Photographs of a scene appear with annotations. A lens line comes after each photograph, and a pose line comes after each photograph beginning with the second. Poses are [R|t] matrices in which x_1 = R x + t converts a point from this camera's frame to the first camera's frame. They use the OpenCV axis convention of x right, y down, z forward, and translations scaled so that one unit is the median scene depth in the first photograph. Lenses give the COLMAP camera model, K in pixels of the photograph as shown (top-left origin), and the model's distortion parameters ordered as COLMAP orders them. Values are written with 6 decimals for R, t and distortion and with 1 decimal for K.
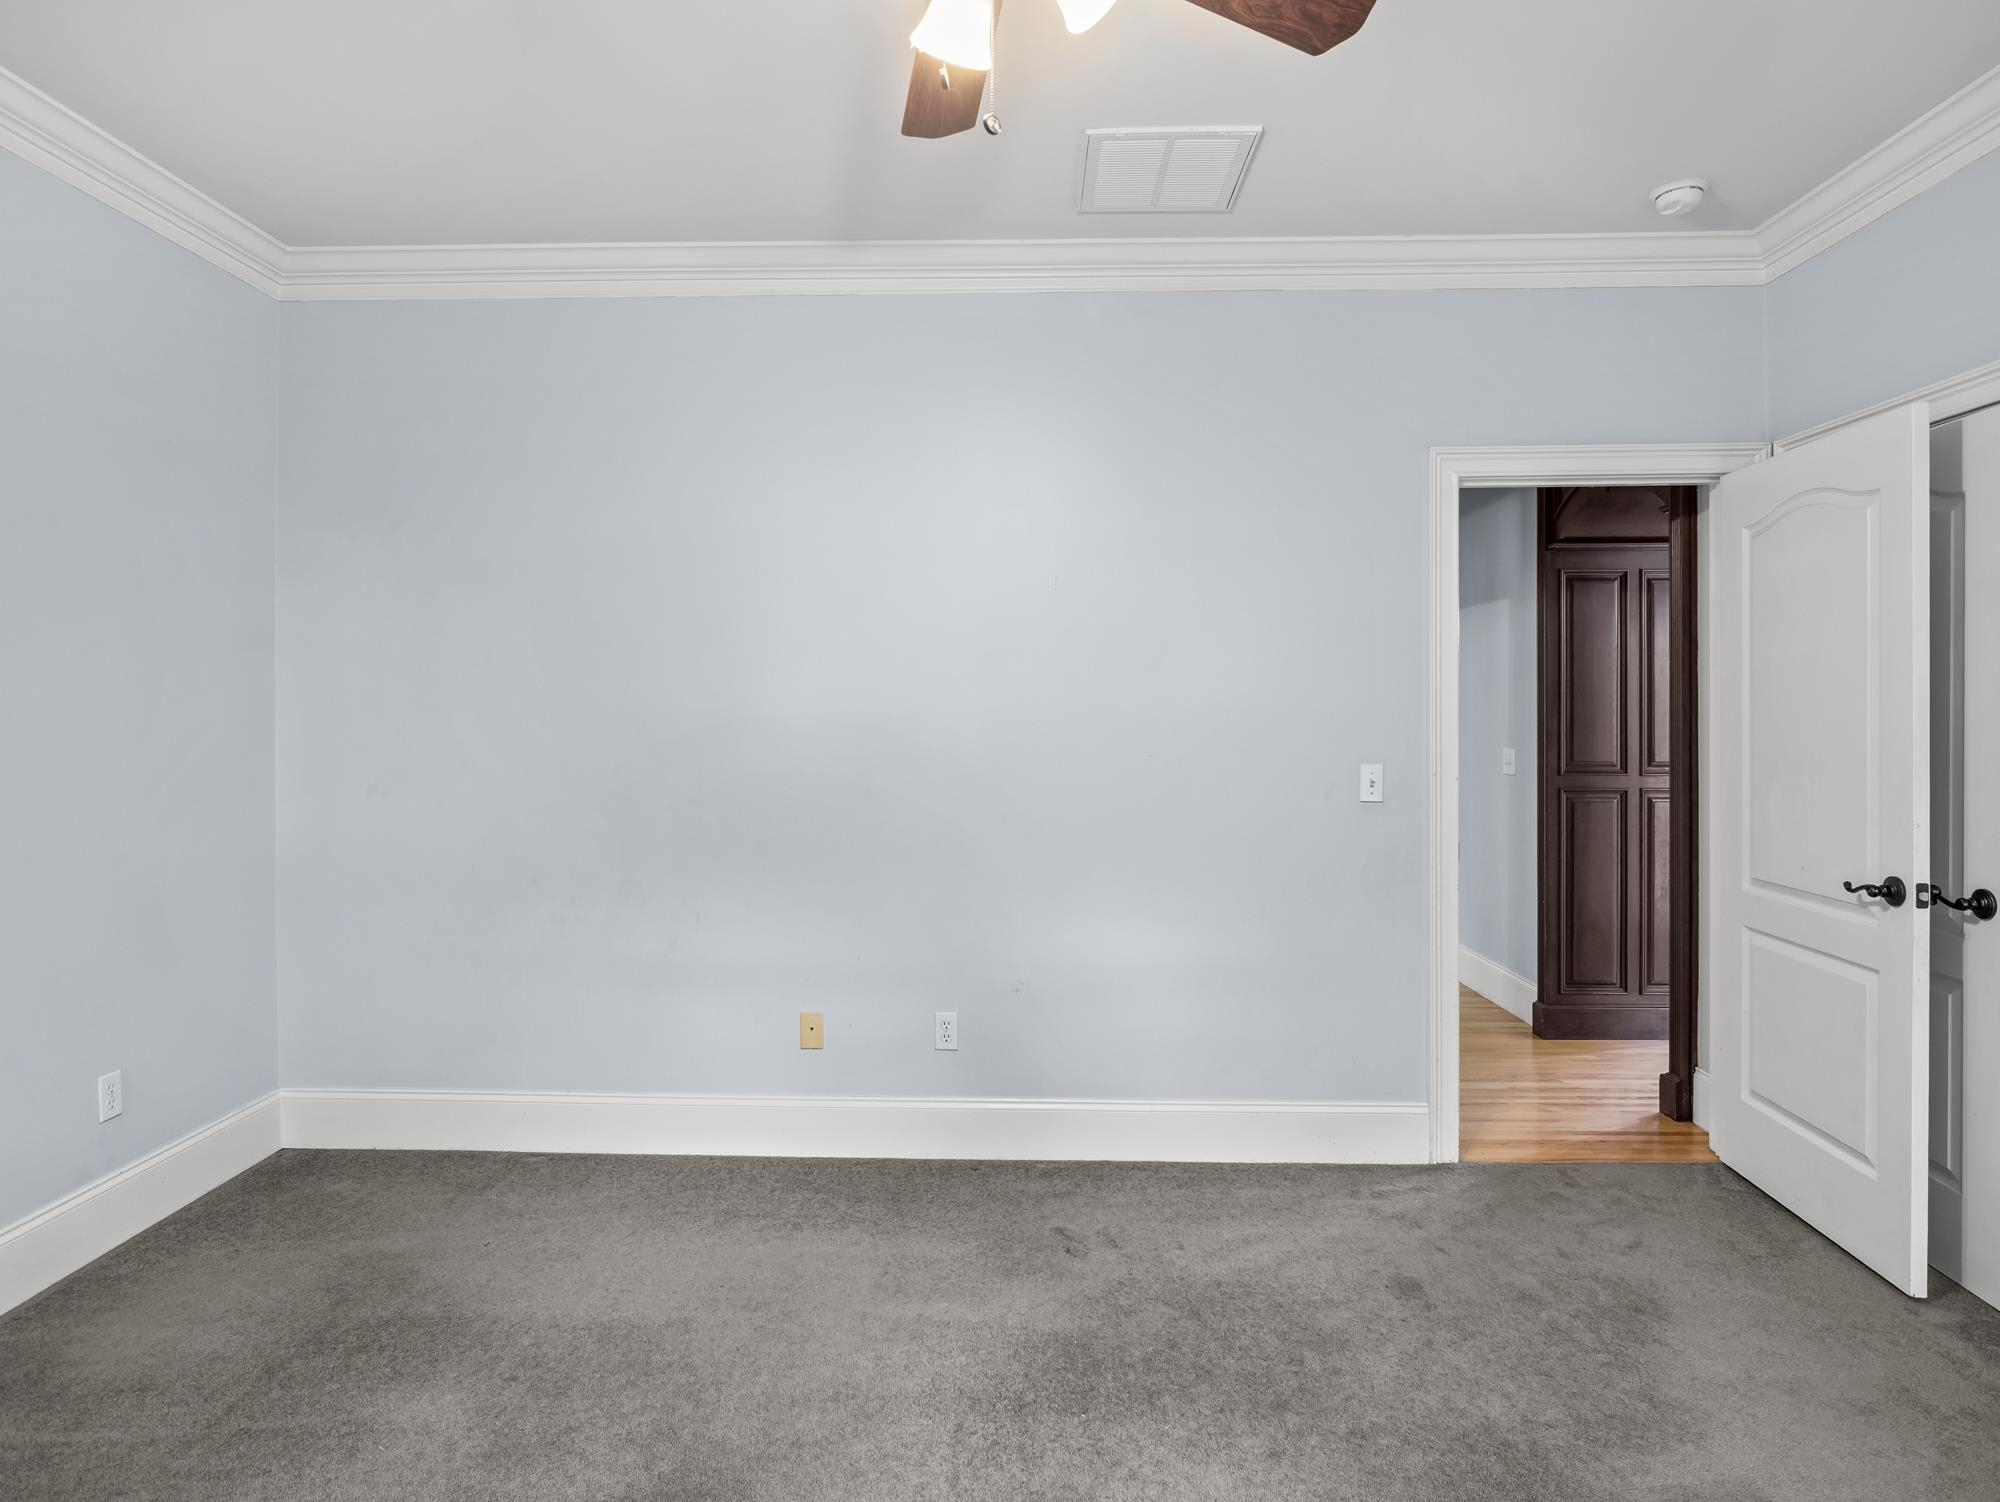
lens RADIAL K [[1142.0, 0, 1001.6], [0, 1142.0, 717.9], [0, 0, 1]] dist [-0.024240, 0.009690]
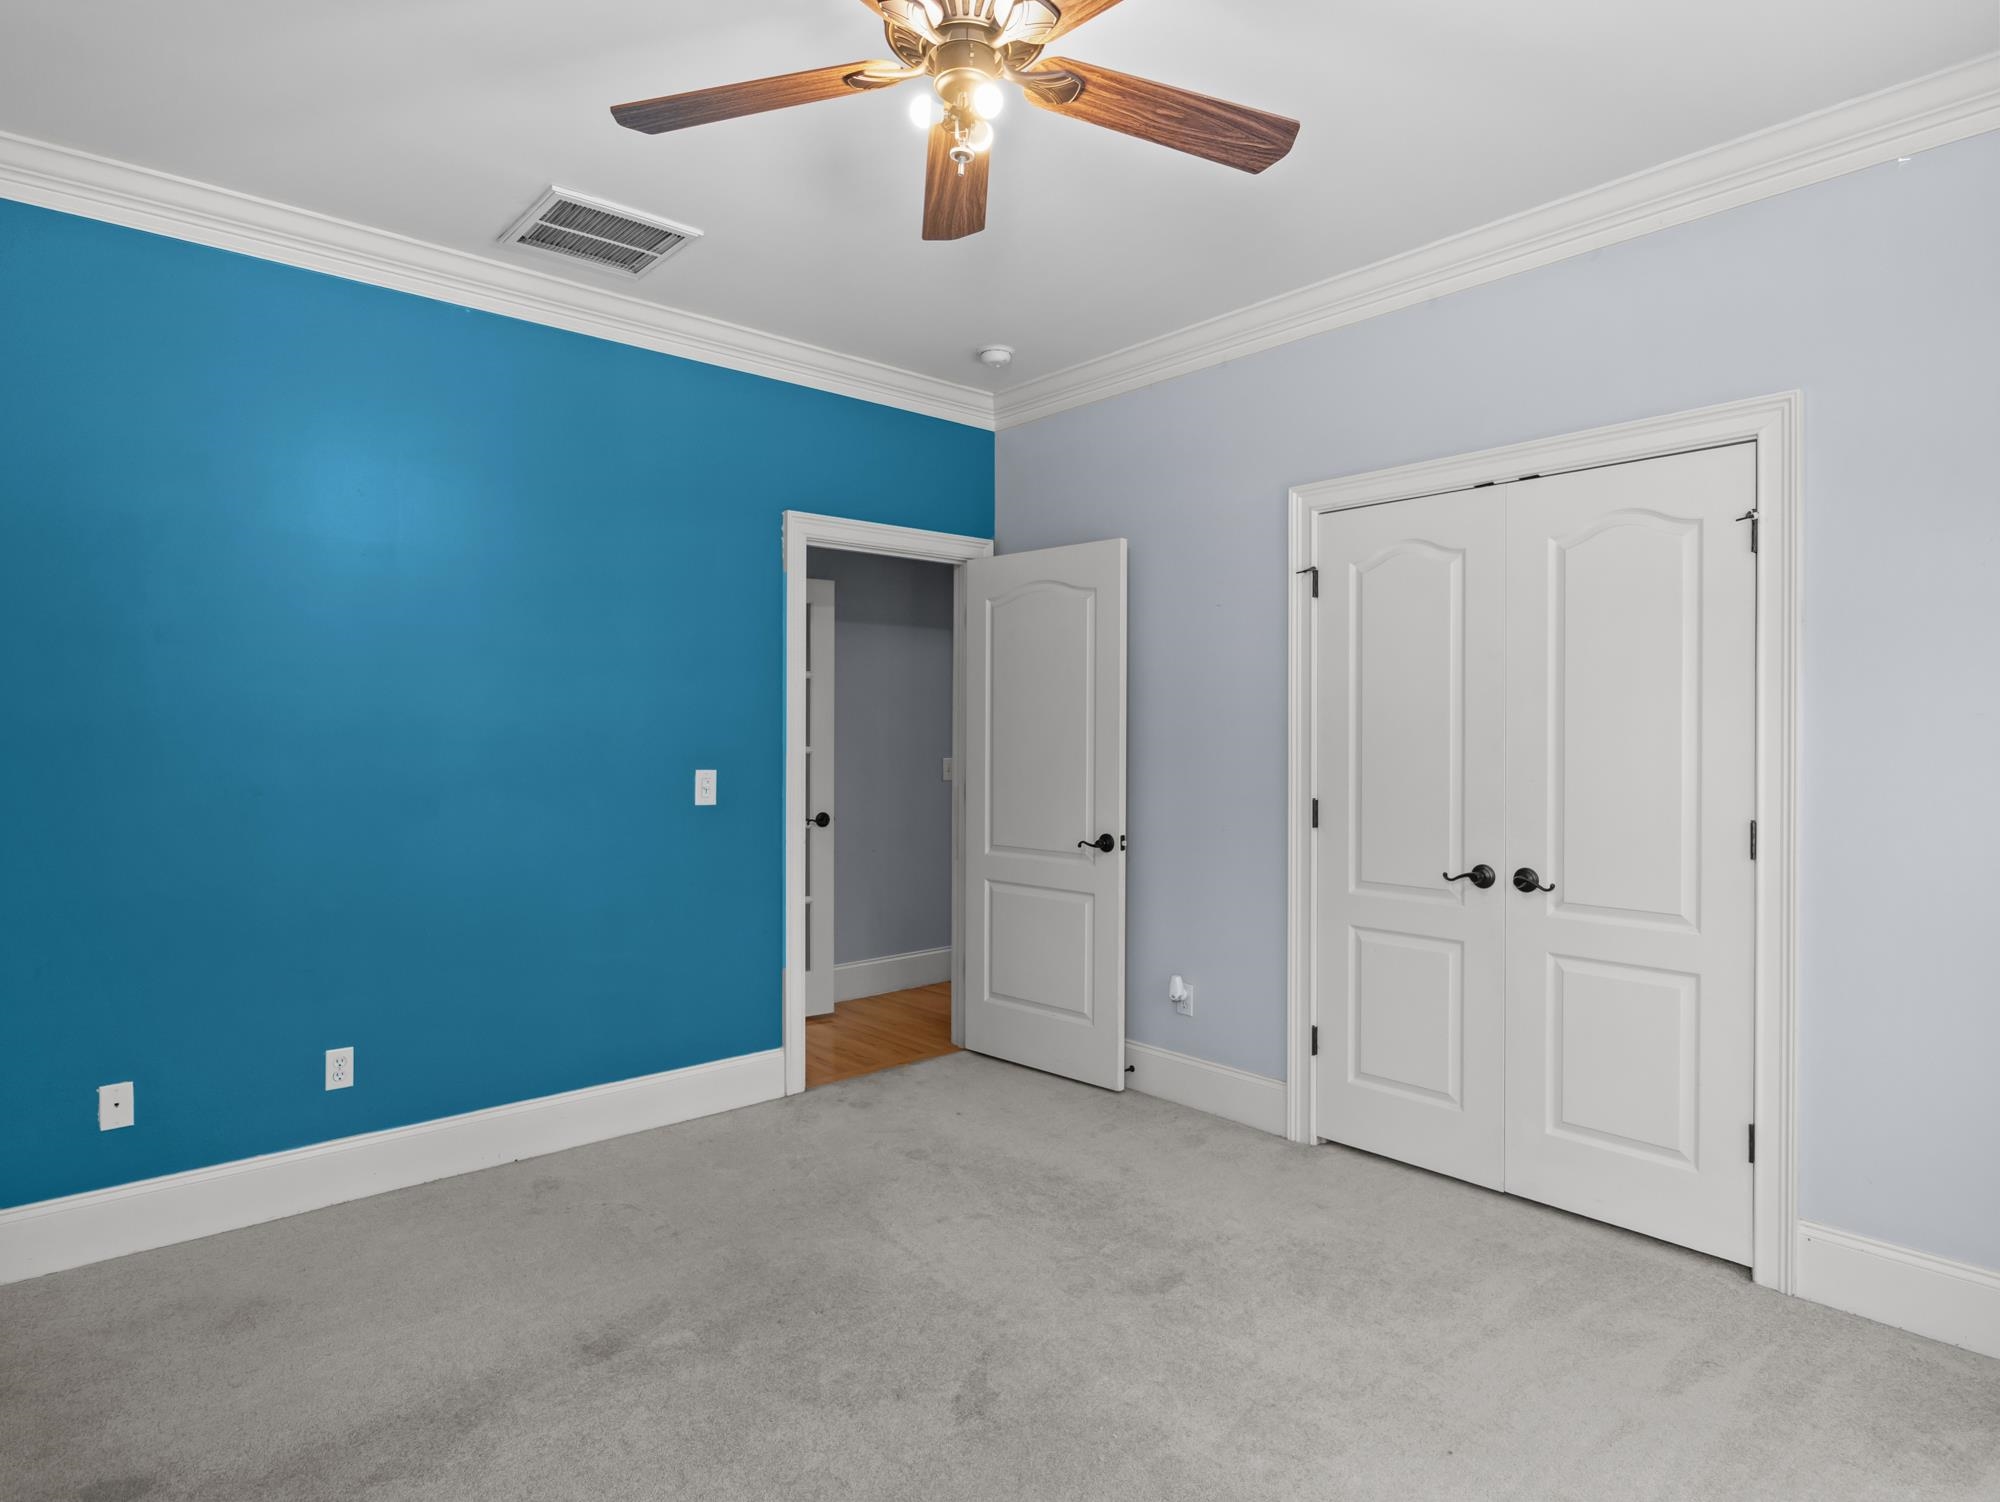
lens RADIAL K [[1142.0, 0, 1001.6], [0, 1142.0, 717.9], [0, 0, 1]] dist [-0.024240, 0.009690]
pose [[0.704169, 0.016792, 0.709834, -0.373656], [-0.009384, 0.999853, -0.014343, 0.001557], [-0.709970, 0.003439, 0.704223, -0.028475]]
